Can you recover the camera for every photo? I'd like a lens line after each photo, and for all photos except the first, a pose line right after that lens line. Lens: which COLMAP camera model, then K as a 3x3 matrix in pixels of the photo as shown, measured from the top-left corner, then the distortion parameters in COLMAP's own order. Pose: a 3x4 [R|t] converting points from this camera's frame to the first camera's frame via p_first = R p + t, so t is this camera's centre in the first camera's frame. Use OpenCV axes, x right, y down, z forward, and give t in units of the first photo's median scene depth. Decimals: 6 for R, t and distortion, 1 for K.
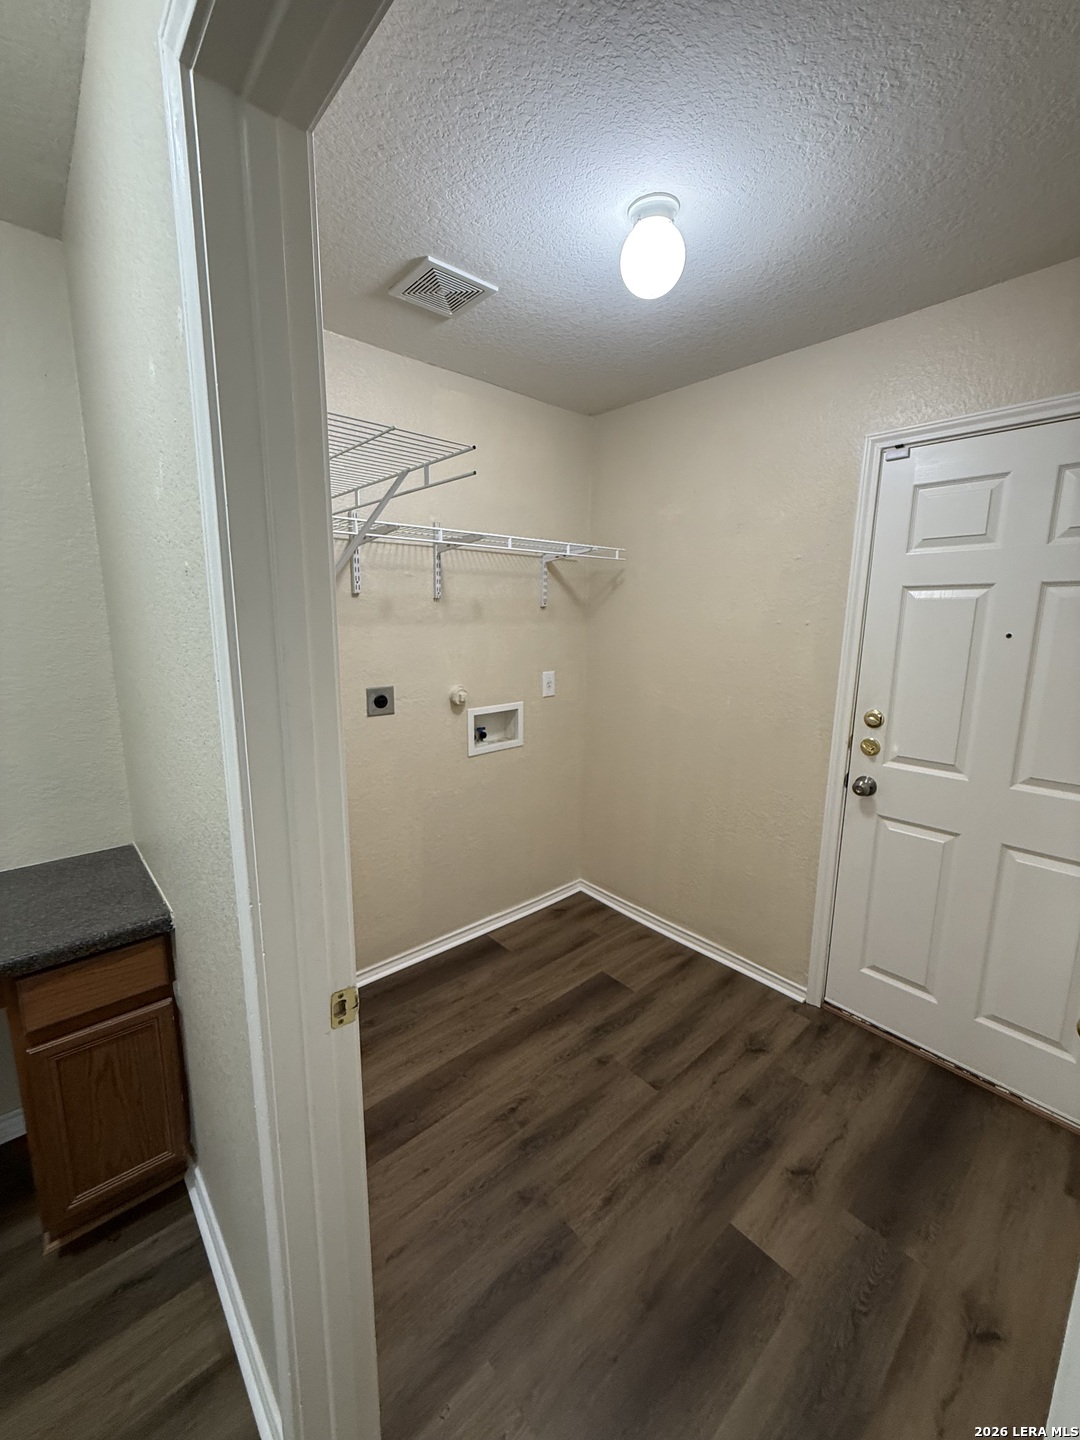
lens RADIAL K [[576.3, 0, 538.8], [0, 576.3, 716.6], [0, 0, 1]] dist [-0.002276, 0.000388]
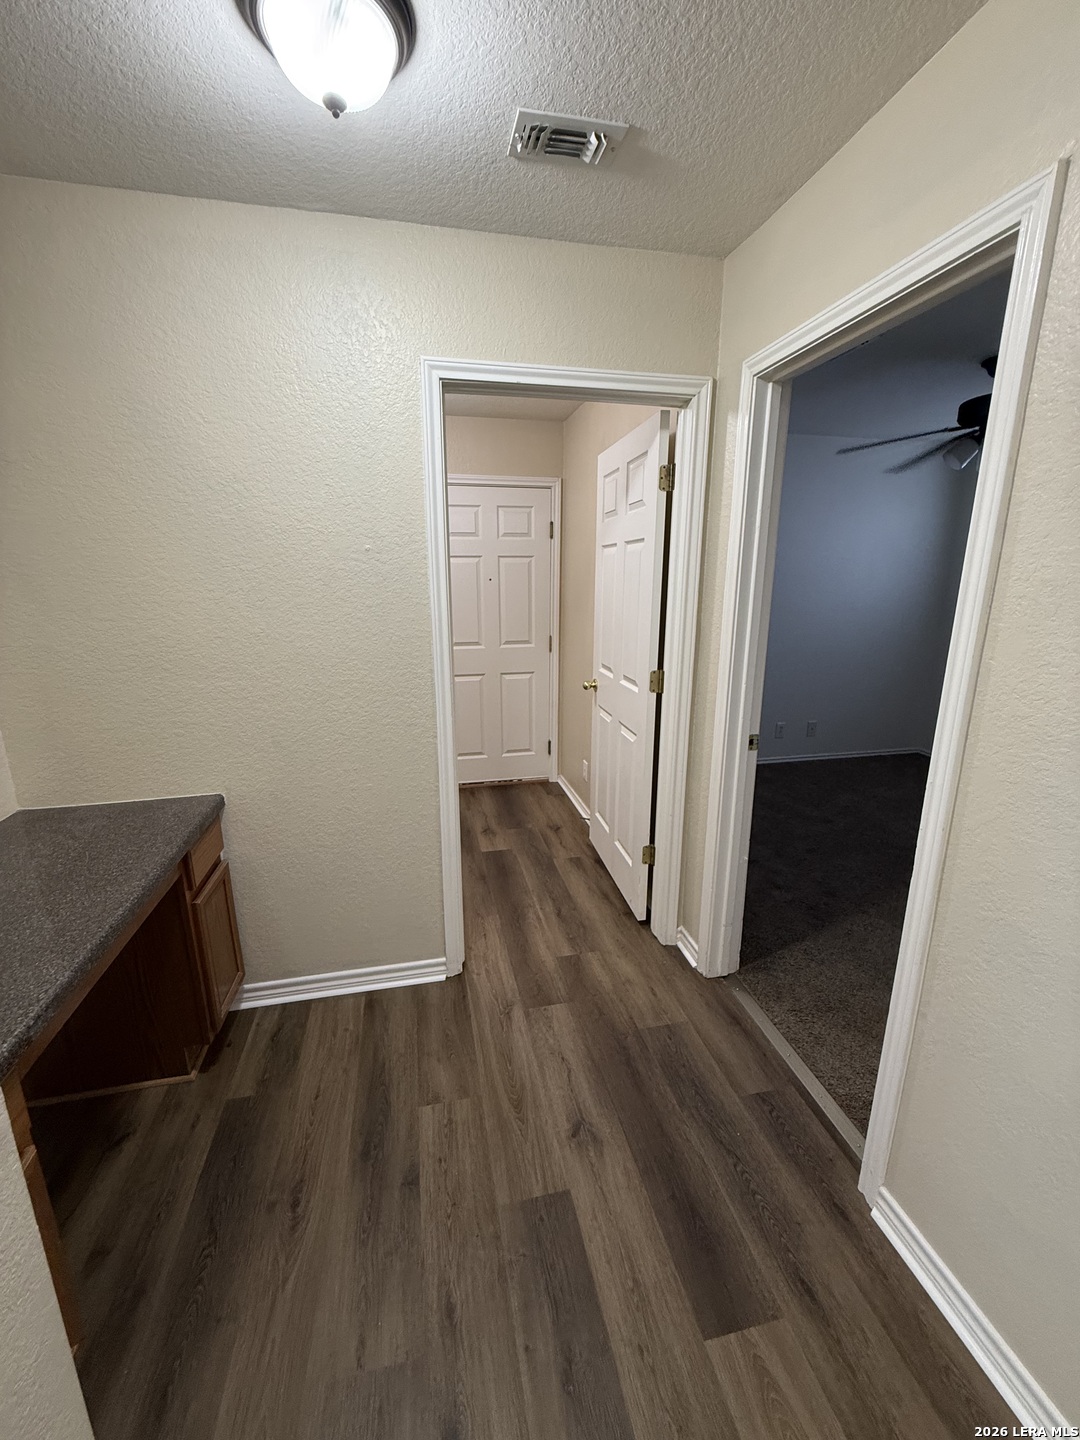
lens RADIAL K [[576.3, 0, 537.3], [0, 576.3, 720.1], [0, 0, 1]] dist [-0.002276, 0.000388]
pose [[0.491906, -0.223751, 0.841406, -1.207095], [0.156079, 0.973420, 0.167609, 0.050257], [-0.856544, 0.048878, 0.513754, -0.313443]]
